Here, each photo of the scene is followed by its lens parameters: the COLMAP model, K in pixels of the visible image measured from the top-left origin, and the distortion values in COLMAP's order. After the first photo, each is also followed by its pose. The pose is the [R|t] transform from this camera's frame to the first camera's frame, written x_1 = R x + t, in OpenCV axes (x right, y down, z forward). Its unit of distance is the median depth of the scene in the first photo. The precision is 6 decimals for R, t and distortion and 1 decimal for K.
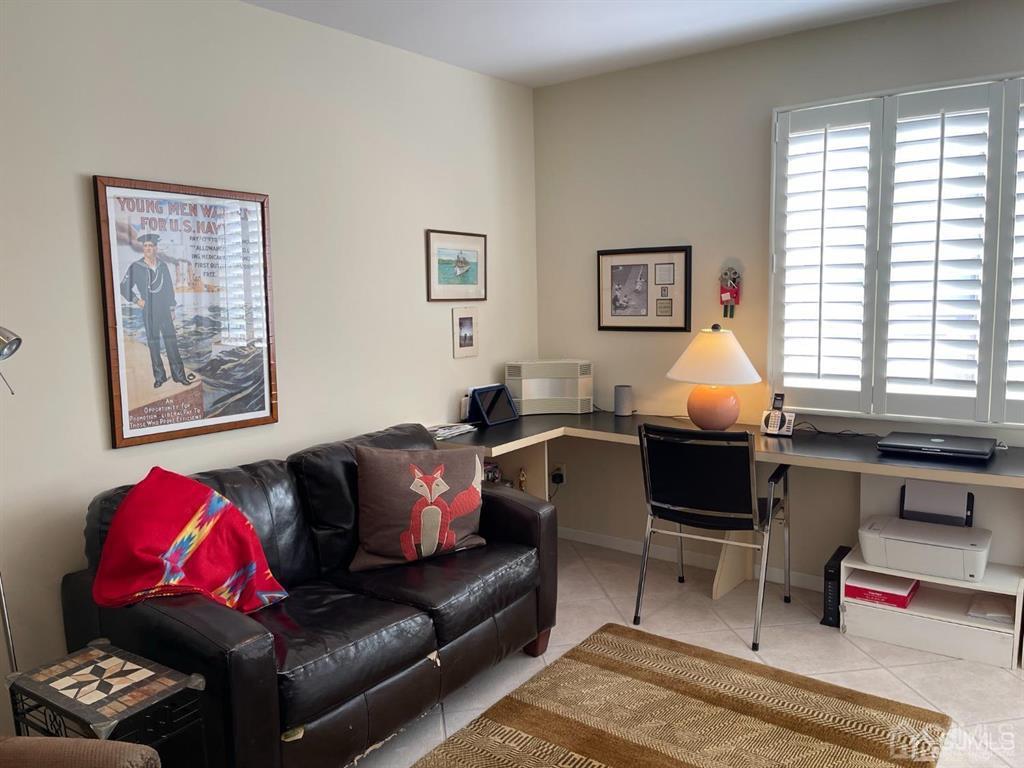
lens RADIAL K [[782.0, 0, 512.0], [0, 782.0, 384.0], [0, 0, 1]] dist [0.130025, -0.172843]
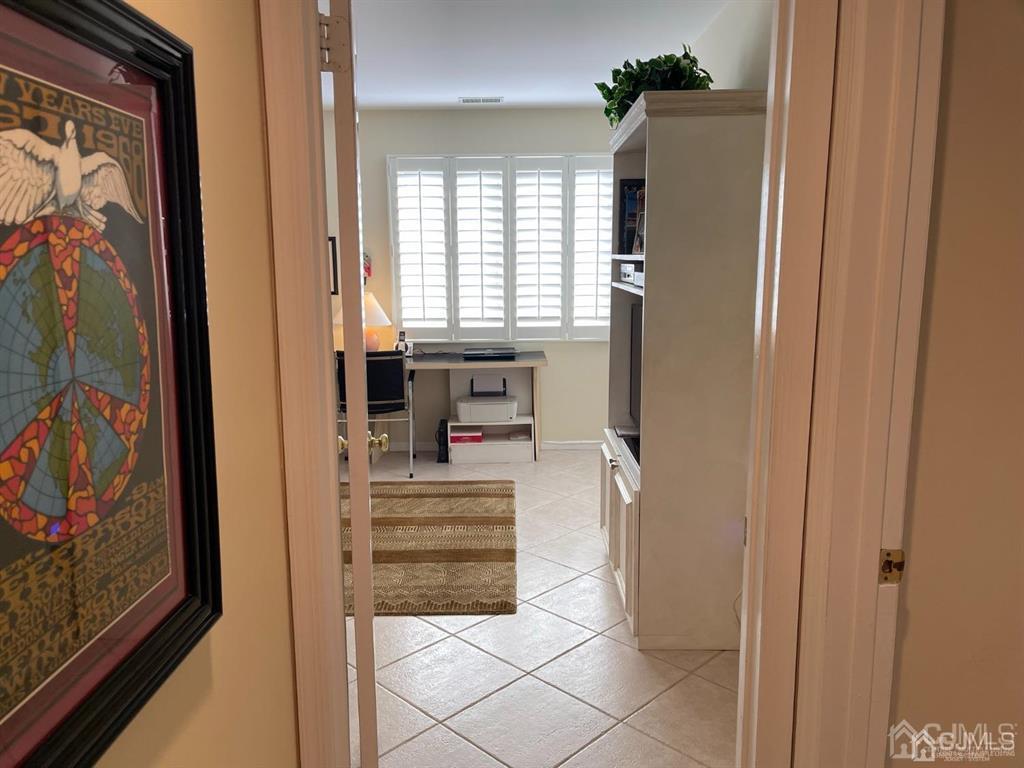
lens RADIAL K [[782.0, 0, 512.0], [0, 782.0, 384.0], [0, 0, 1]] dist [0.130025, -0.172843]
pose [[0.799777, -0.074515, 0.595655, -0.485238], [0.066815, 0.997150, 0.035030, 0.084594], [-0.596568, 0.011783, 0.802476, -0.458871]]
